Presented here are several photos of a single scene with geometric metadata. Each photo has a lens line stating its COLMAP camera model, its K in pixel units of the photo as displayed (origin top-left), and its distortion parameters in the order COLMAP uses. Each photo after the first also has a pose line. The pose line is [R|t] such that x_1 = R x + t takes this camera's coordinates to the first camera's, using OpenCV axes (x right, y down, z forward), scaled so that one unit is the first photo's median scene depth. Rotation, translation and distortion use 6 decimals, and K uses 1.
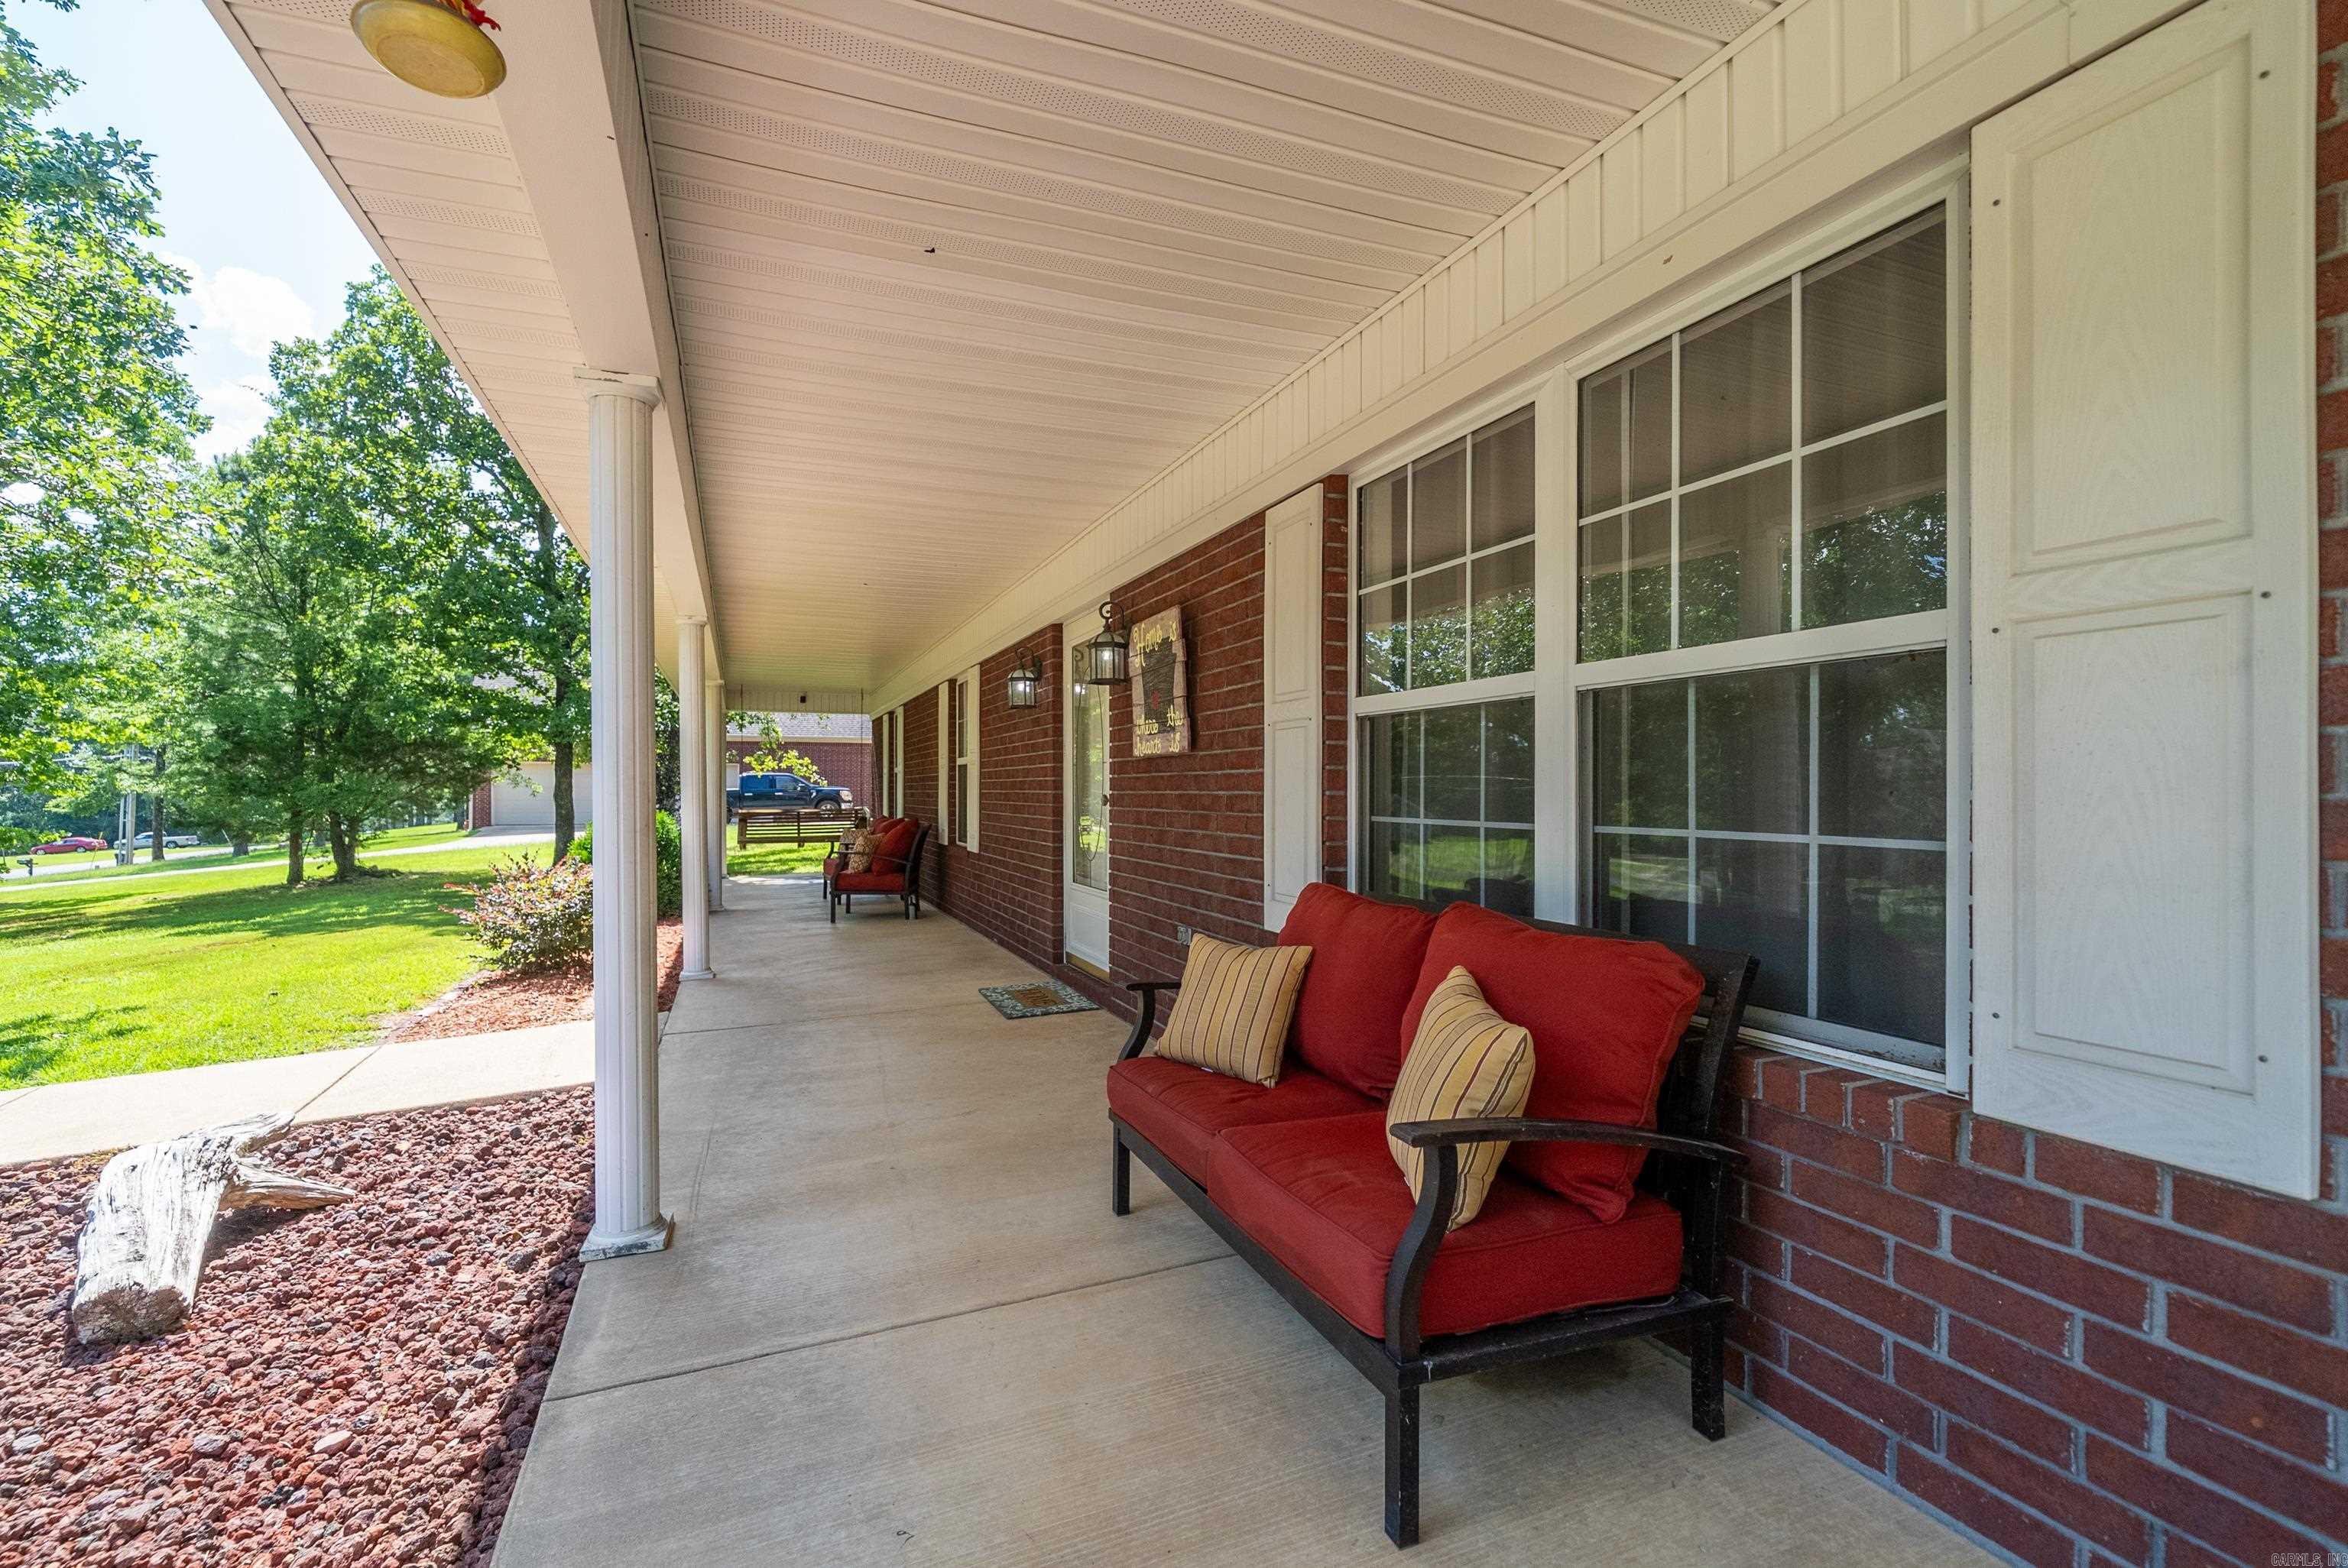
lens RADIAL K [[1038.6, 0, 1175.4], [0, 1038.6, 789.3], [0, 0, 1]] dist [0.000456, 0.000491]
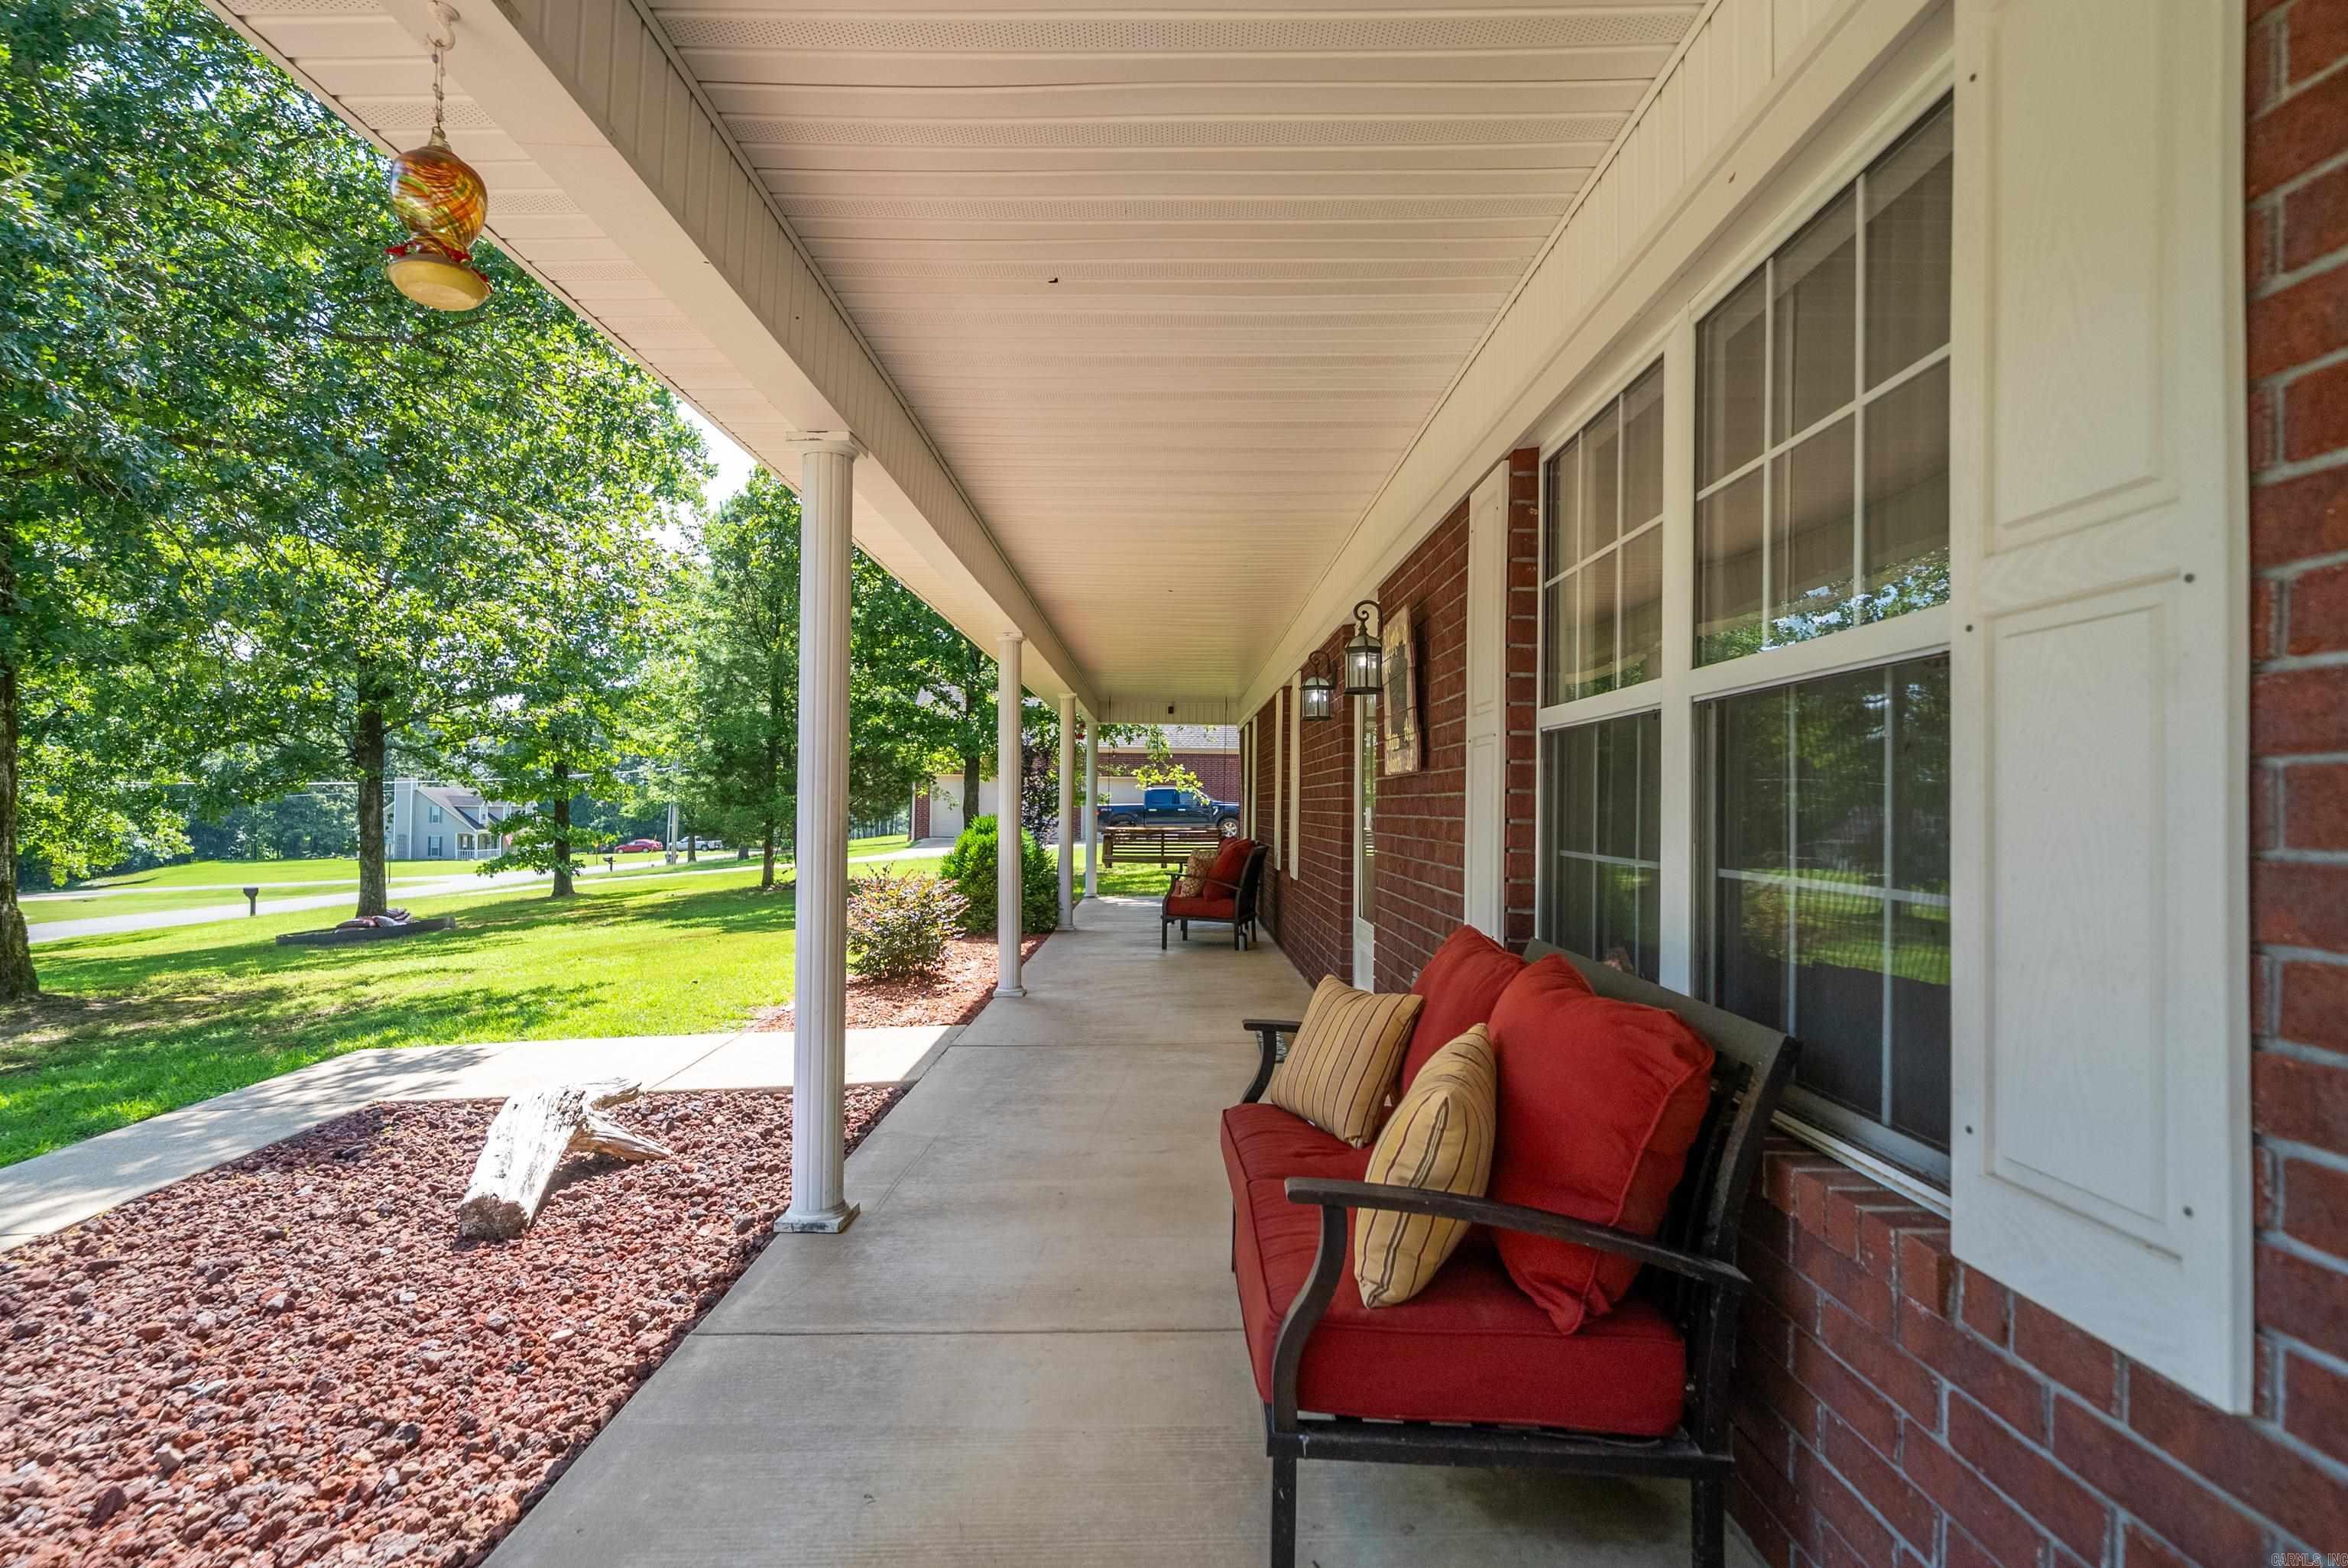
lens RADIAL K [[1228.5, 0, 1171.6], [0, 1228.5, 784.3], [0, 0, 1]] dist [0.002423, 0.001964]
pose [[0.914081, 0.004460, -0.405508, 0.313842], [-0.011703, 0.999813, -0.015383, -0.008228], [0.405364, 0.018806, 0.913962, -0.036533]]
